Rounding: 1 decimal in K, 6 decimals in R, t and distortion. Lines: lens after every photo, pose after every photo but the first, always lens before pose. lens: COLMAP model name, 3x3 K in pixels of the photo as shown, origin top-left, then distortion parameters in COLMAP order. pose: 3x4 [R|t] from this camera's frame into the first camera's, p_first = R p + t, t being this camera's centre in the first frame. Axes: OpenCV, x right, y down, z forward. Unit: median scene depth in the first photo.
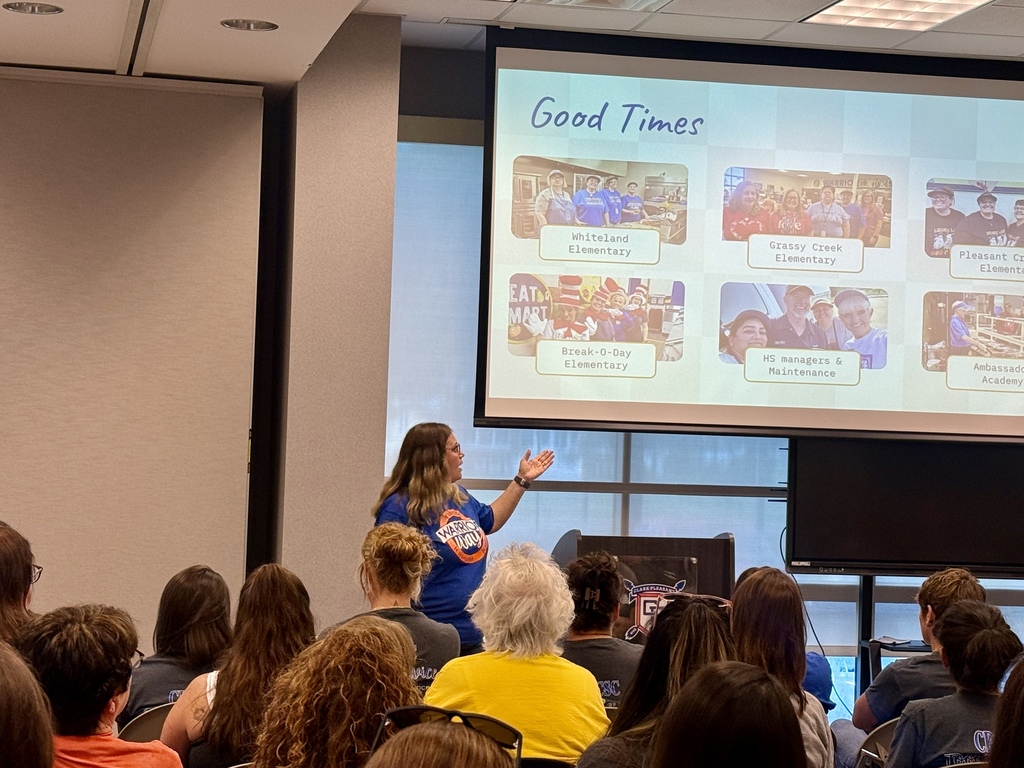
lens RADIAL K [[2172.8, 0, 513.8], [0, 2172.8, 382.5], [0, 0, 1]] dist [0.113933, 0.000000]
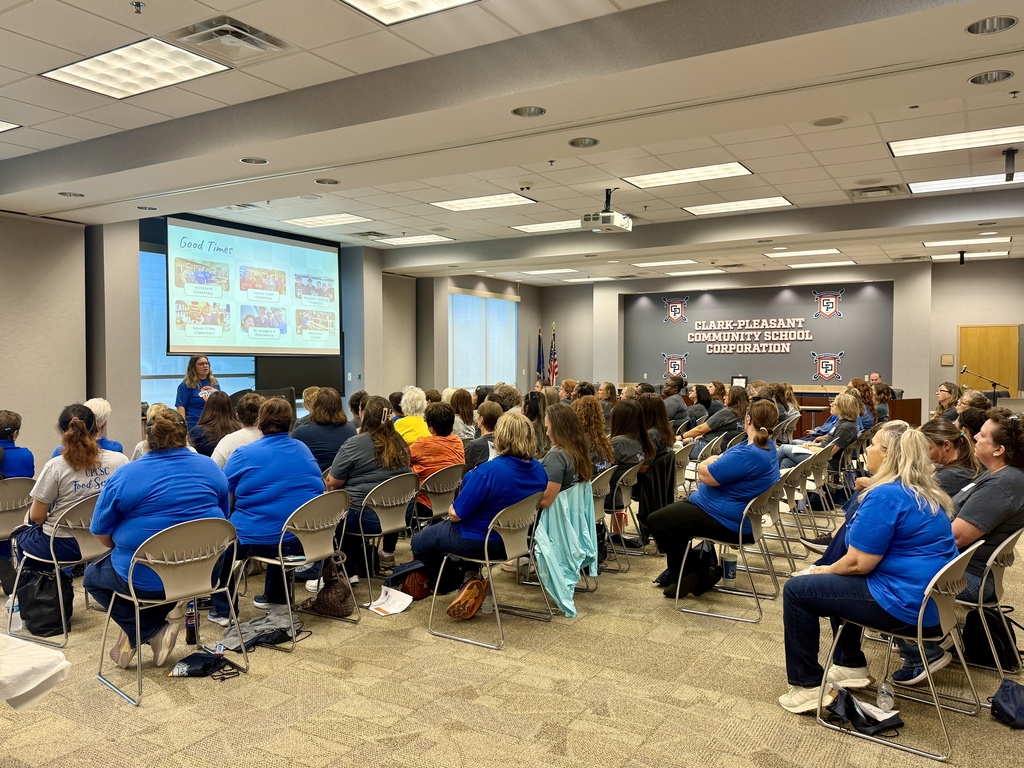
lens RADIAL K [[781.2, 0, 485.7], [0, 781.2, 395.1], [0, 0, 1]] dist [0.004233, -0.024369]
pose [[0.687745, -0.062164, 0.723286, -0.453344], [0.004597, 0.996680, 0.081291, -0.008413], [-0.725938, -0.052583, 0.685747, 0.021057]]
